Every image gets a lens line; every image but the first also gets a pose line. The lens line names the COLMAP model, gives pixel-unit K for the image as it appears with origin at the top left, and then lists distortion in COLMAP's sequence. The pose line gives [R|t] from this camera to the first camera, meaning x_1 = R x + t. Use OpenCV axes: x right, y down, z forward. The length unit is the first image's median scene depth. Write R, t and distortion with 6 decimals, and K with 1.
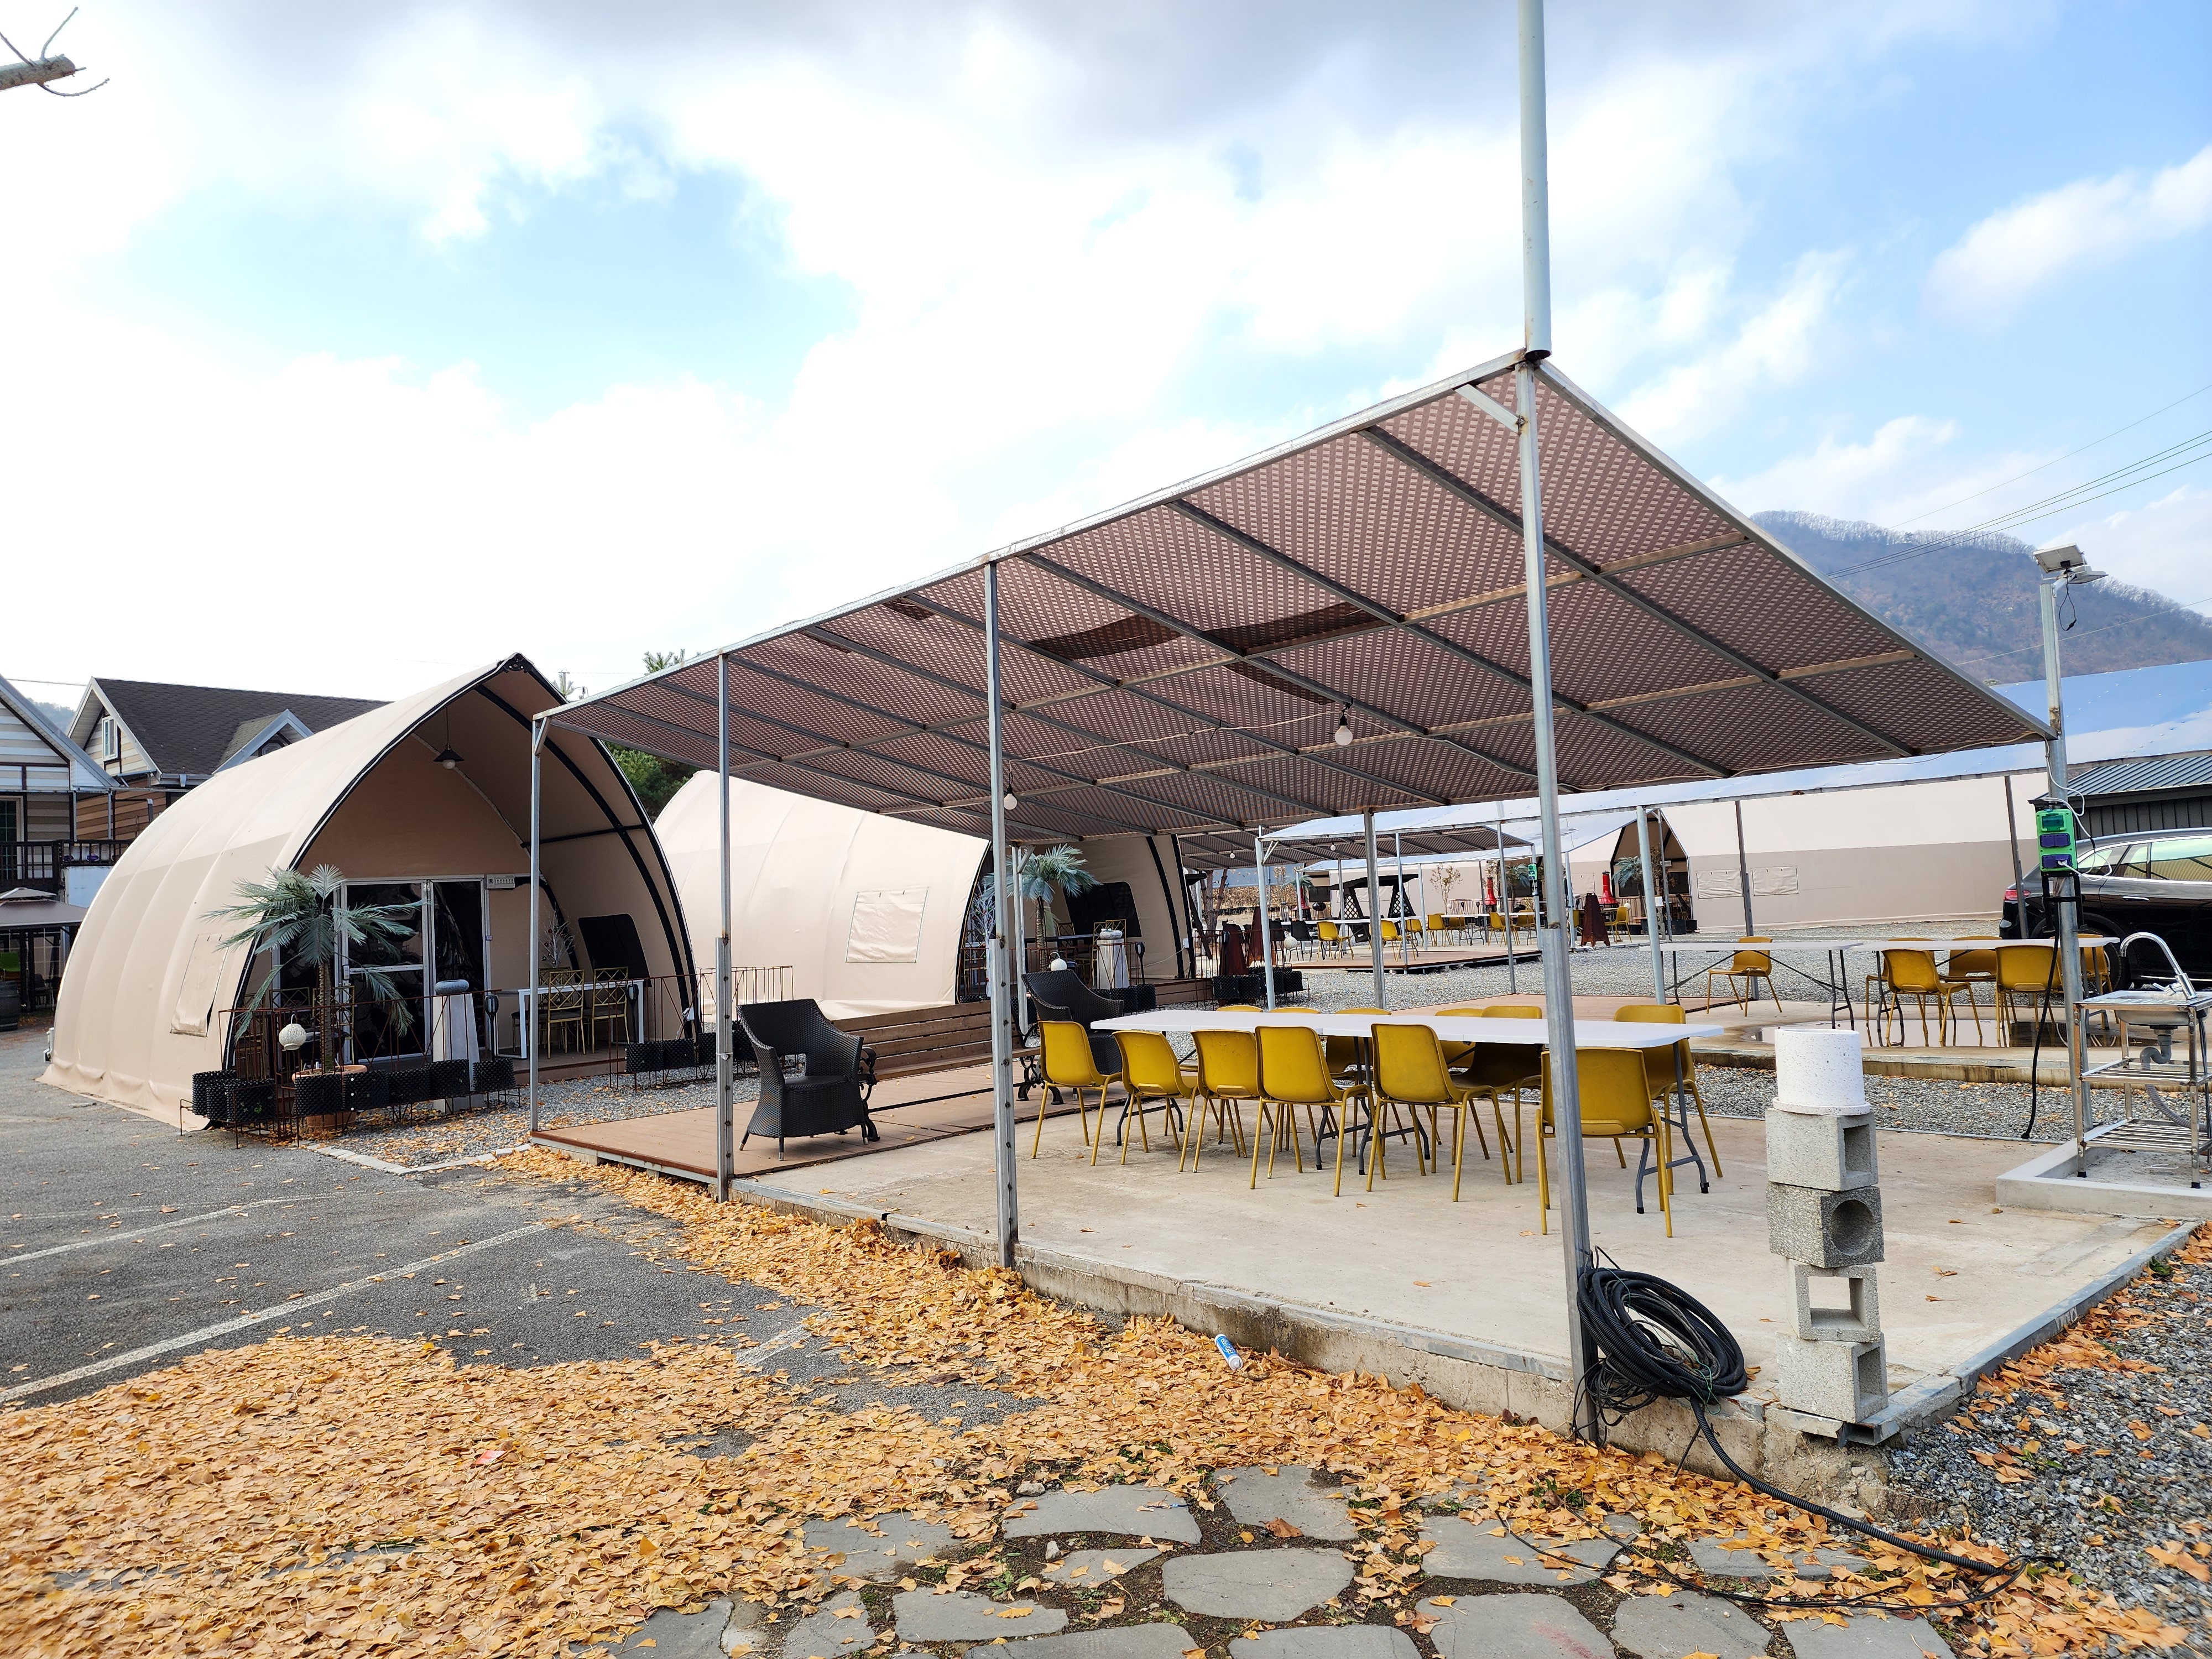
lens RADIAL K [[1453.5, 0, 1100.9], [0, 1453.5, 831.9], [0, 0, 1]] dist [0.060864, -0.058828]
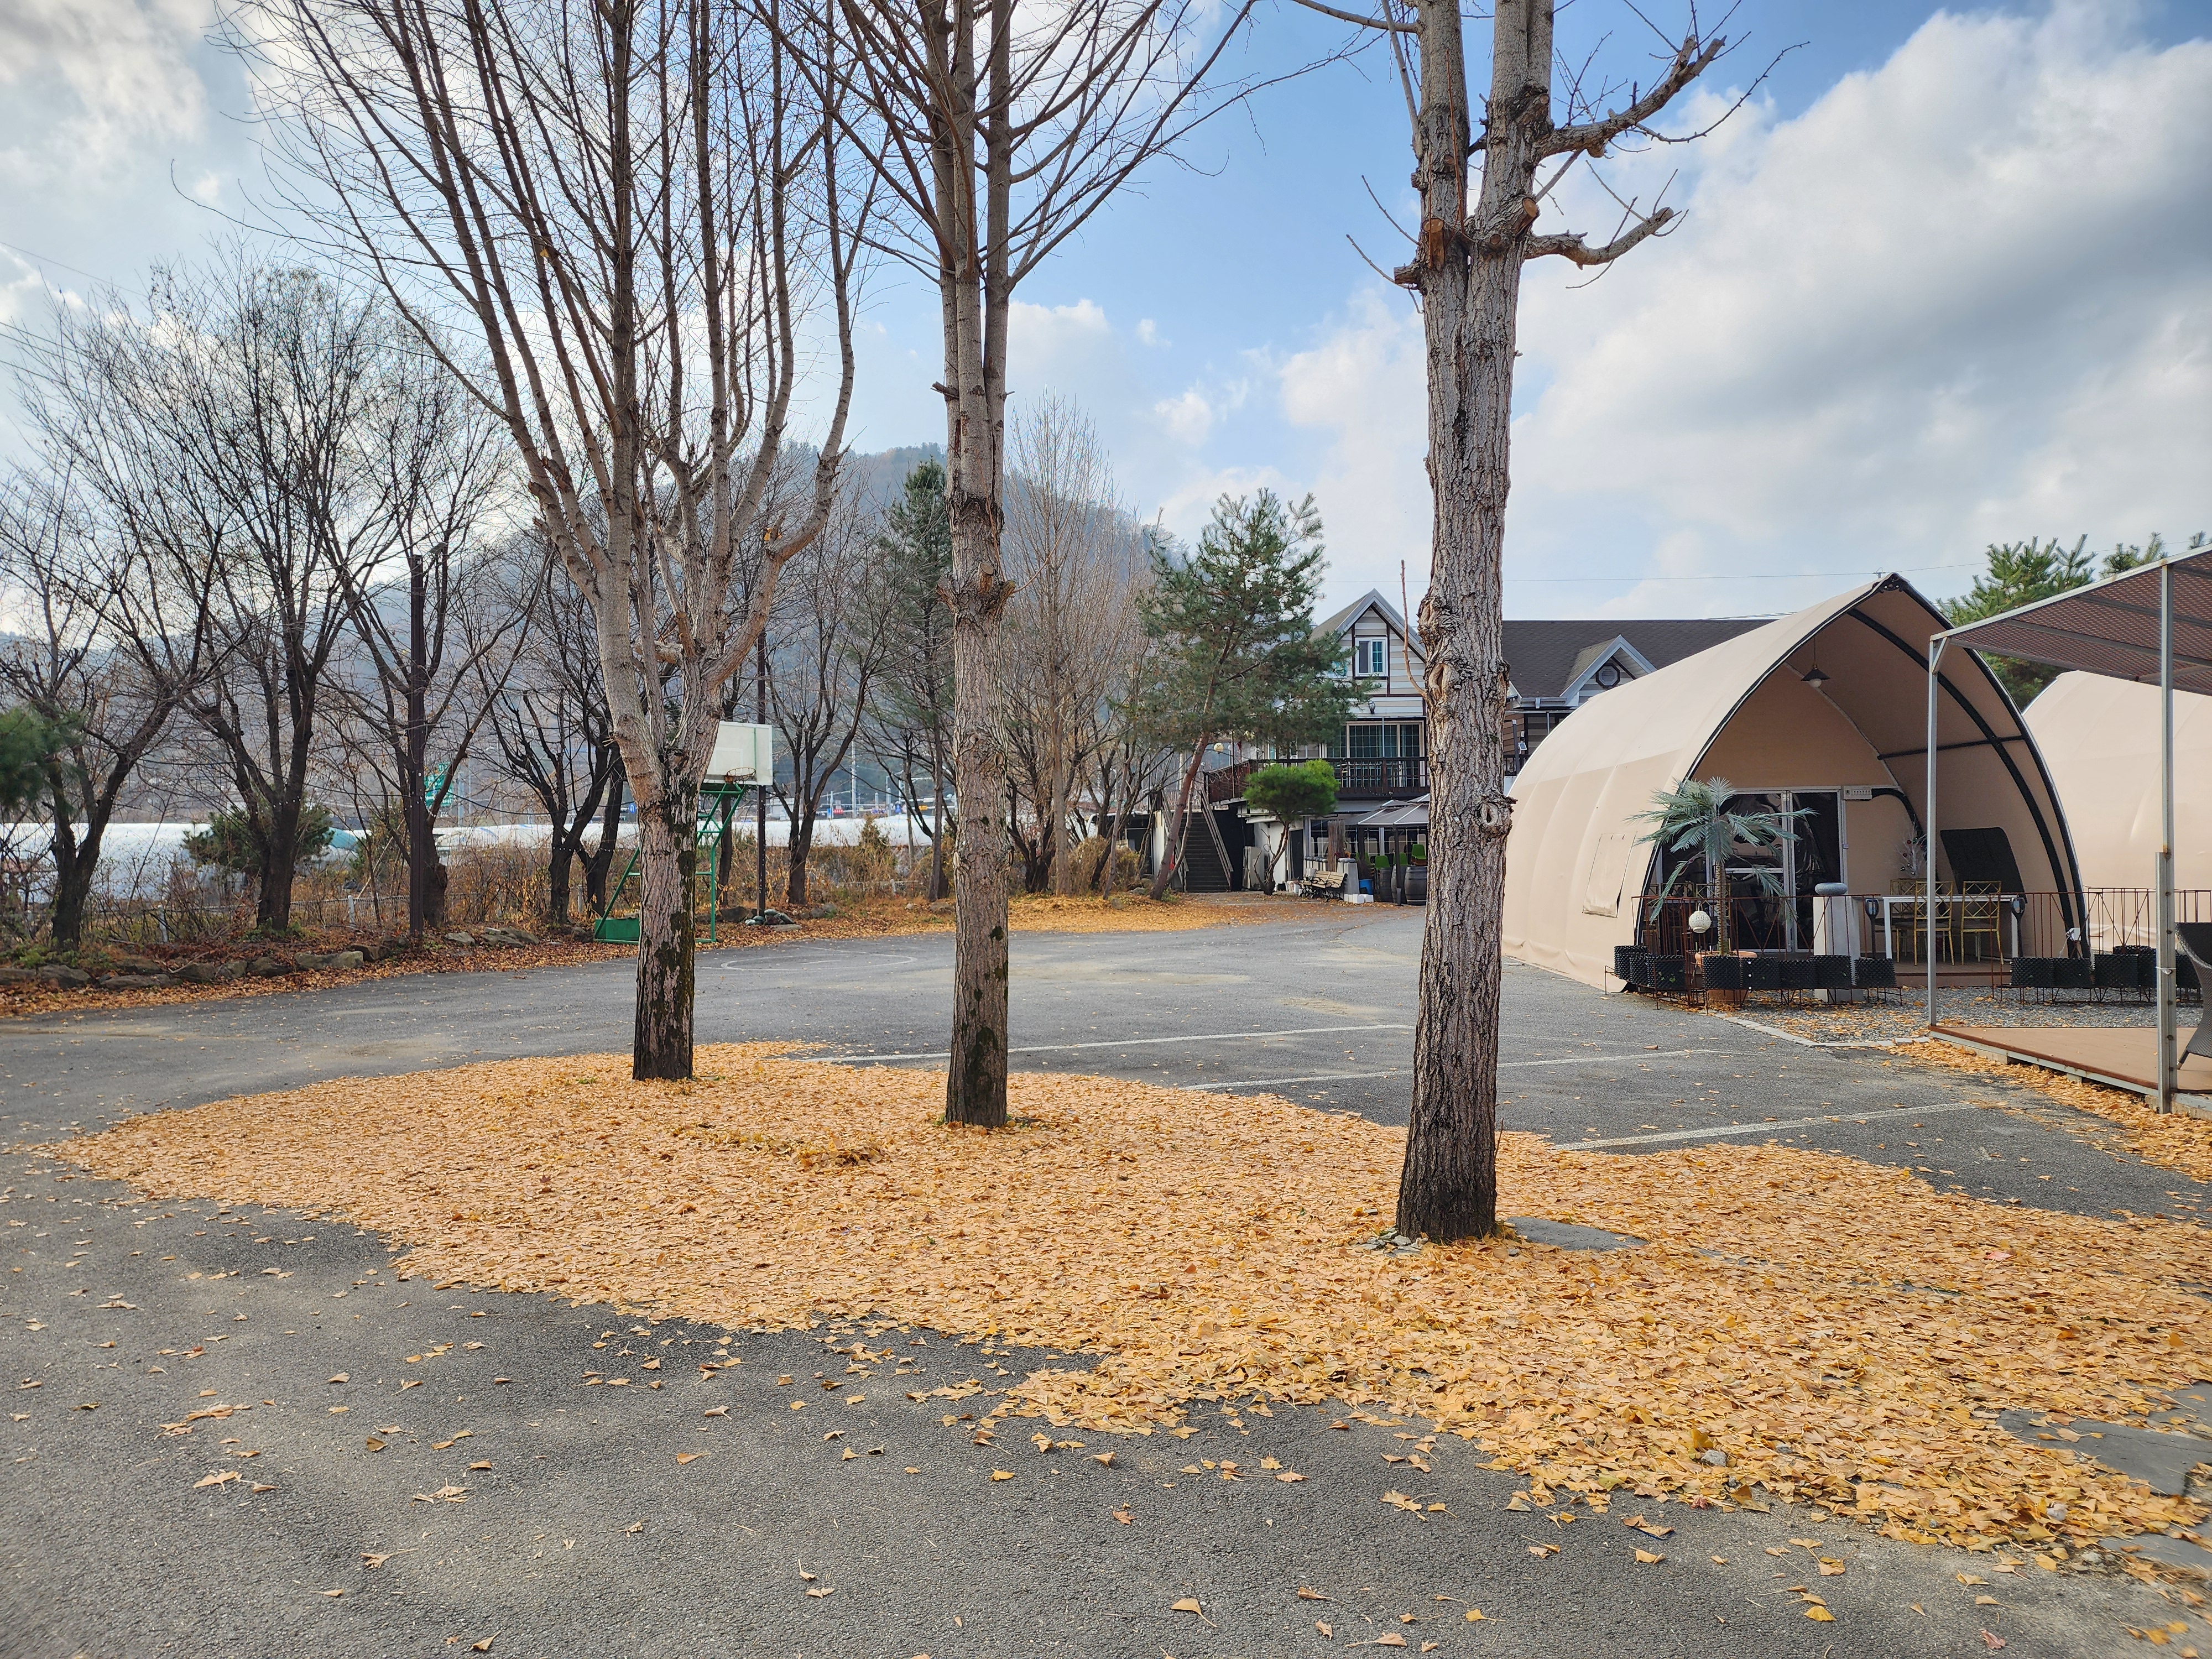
lens RADIAL K [[1453.5, 0, 1098.3], [0, 1453.5, 820.2], [0, 0, 1]] dist [0.060864, -0.058828]
pose [[0.676041, 0.024271, -0.736464, -0.008195], [0.015249, 0.998783, 0.046914, -0.006246], [0.736706, -0.042946, 0.674848, -0.168801]]
